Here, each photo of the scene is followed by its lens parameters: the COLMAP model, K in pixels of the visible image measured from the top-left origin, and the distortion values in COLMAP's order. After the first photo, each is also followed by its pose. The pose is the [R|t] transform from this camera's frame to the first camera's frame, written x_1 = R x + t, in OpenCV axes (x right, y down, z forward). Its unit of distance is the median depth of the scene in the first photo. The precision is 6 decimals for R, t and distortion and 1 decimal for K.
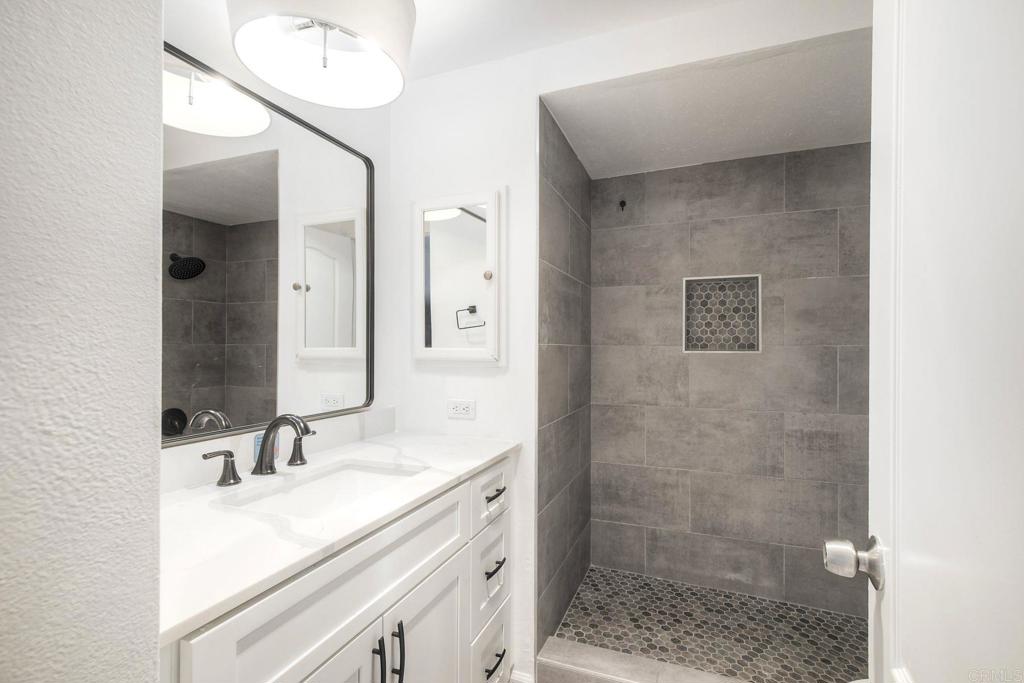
lens RADIAL K [[474.6, 0, 513.3], [0, 474.6, 334.2], [0, 0, 1]] dist [0.013816, -0.011951]
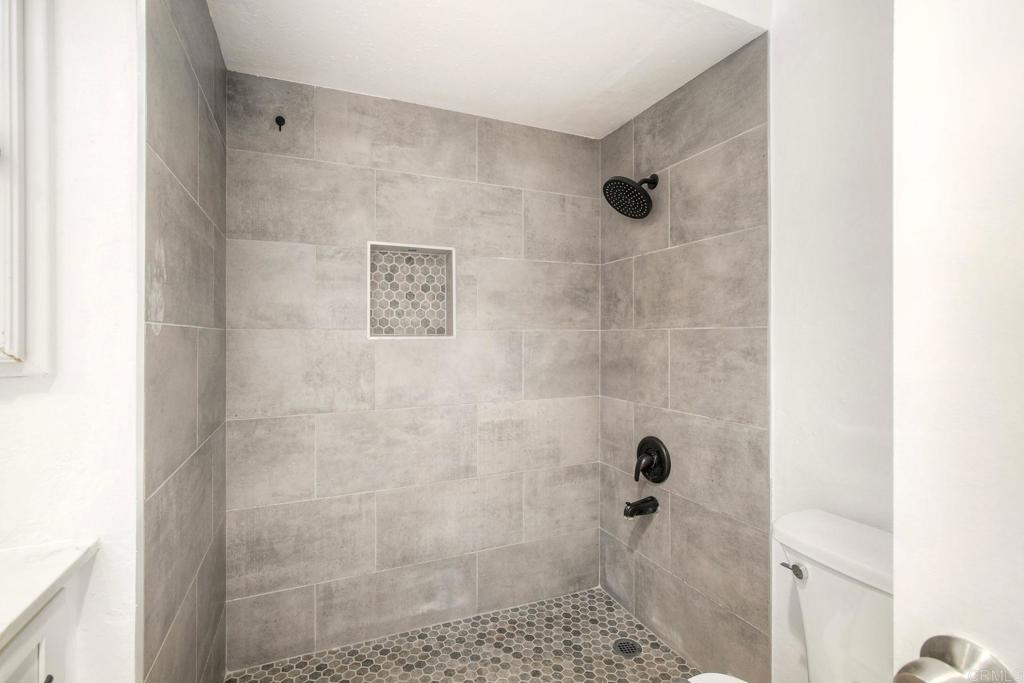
lens RADIAL K [[474.6, 0, 513.3], [0, 474.6, 334.2], [0, 0, 1]] dist [0.013816, -0.011951]
pose [[0.706643, -0.000425, 0.707570, -0.017064], [-0.016227, 0.999727, 0.016806, 0.014615], [-0.707384, -0.023357, 0.706443, 0.301155]]
